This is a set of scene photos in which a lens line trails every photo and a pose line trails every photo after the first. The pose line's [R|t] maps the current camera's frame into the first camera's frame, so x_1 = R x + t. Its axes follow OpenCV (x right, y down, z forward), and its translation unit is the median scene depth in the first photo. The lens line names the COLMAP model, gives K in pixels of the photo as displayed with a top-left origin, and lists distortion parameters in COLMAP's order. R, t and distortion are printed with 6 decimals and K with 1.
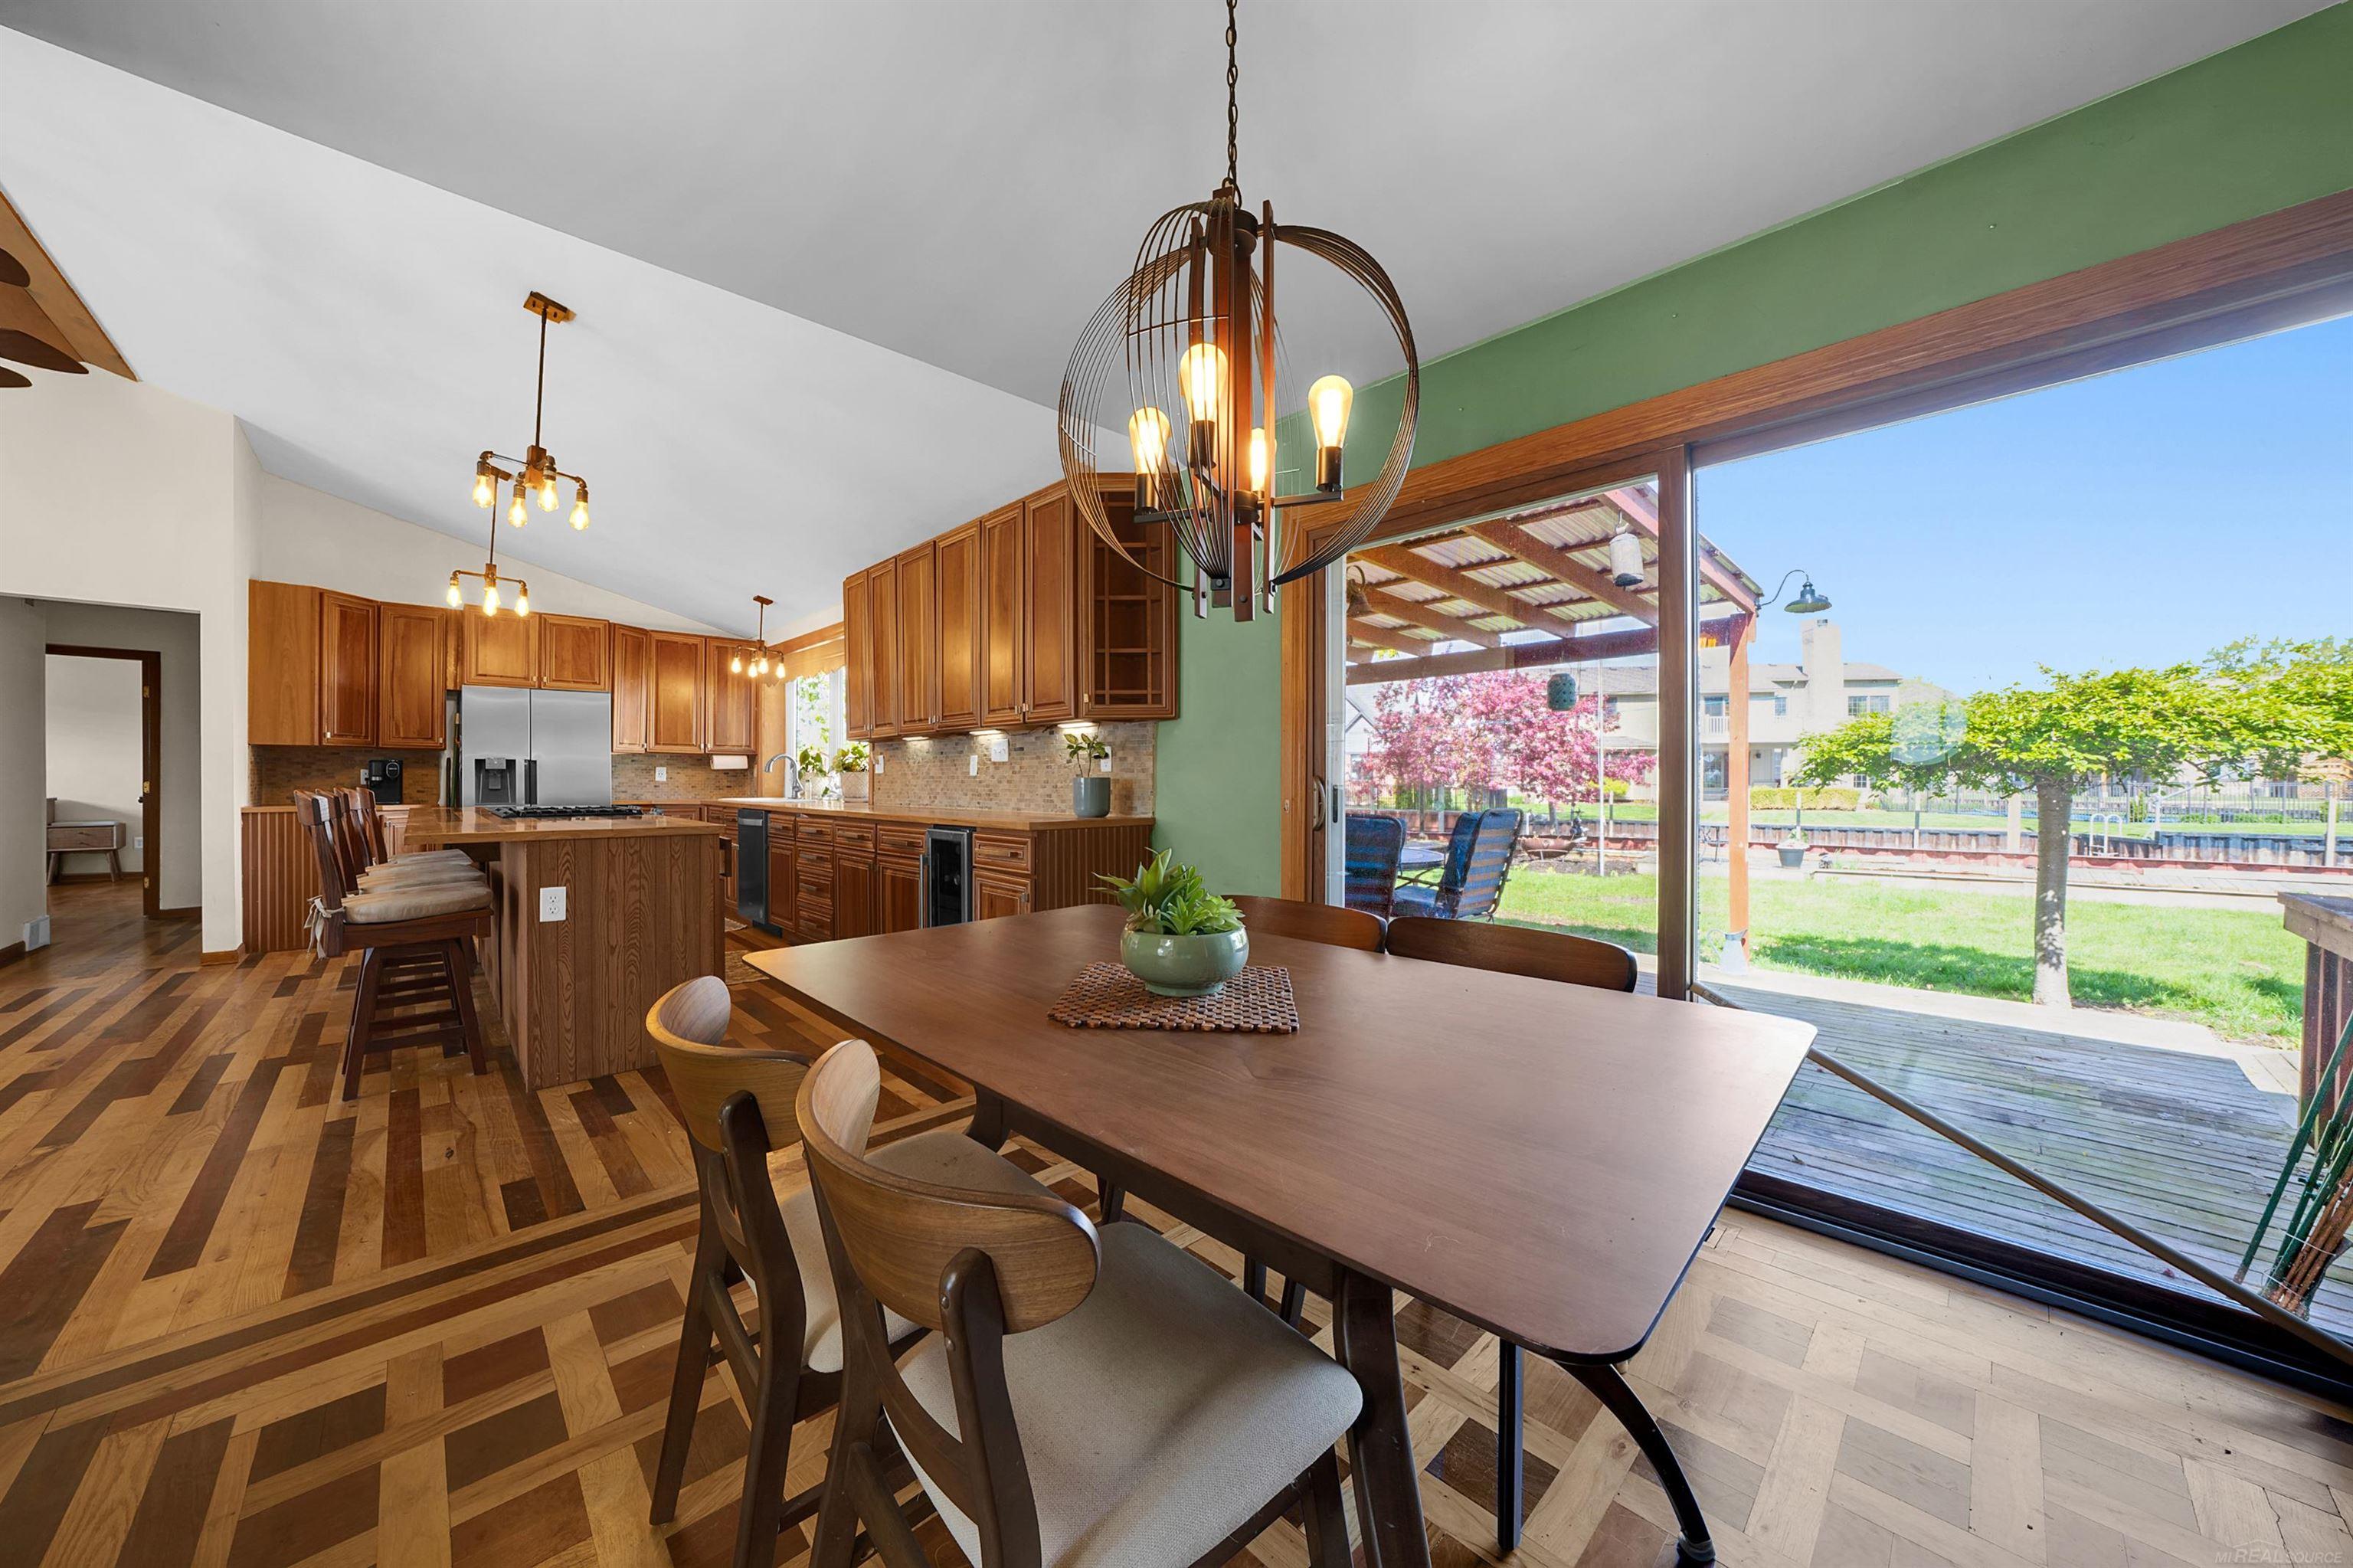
lens RADIAL K [[824.2, 0, 1160.1], [0, 824.2, 784.8], [0, 0, 1]] dist [-0.000697, 0.000059]
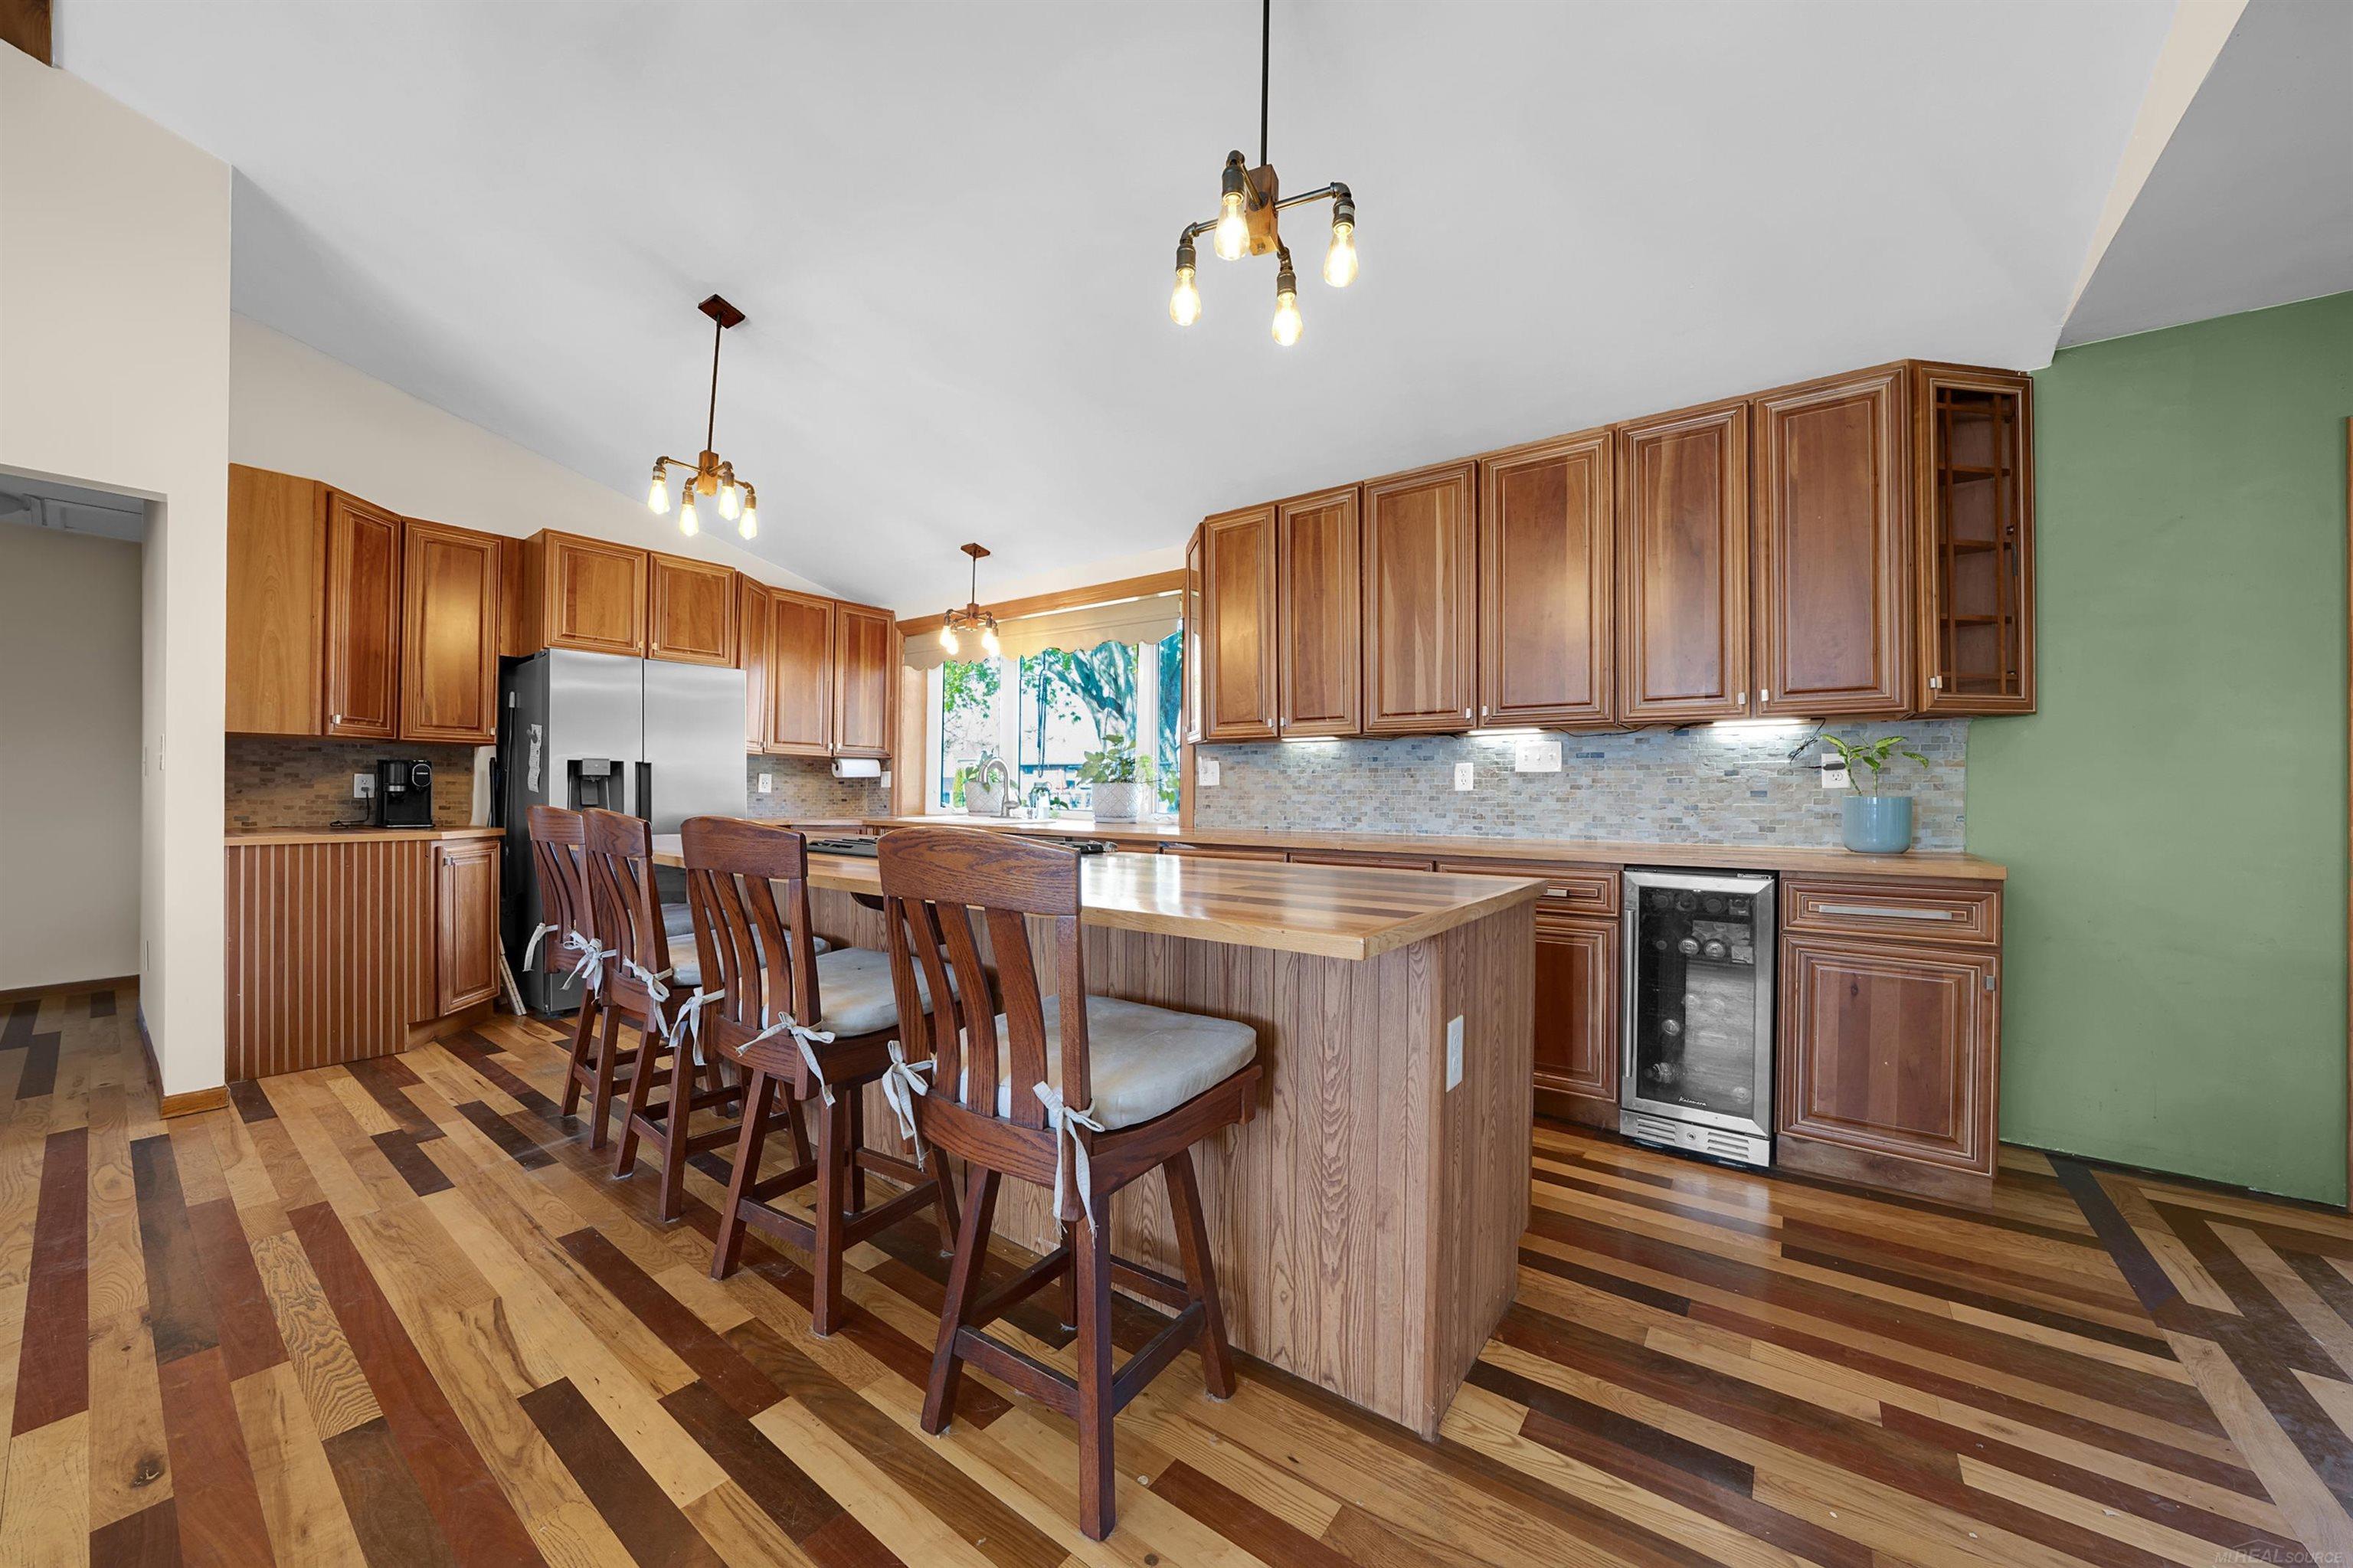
lens RADIAL K [[824.2, 0, 1187.6], [0, 824.2, 789.6], [0, 0, 1]] dist [-0.000697, 0.000059]
pose [[0.982589, 0.005152, 0.185719, -0.456938], [-0.004141, 0.999974, -0.005831, -0.005150], [-0.185745, 0.004960, 0.982586, 0.244889]]
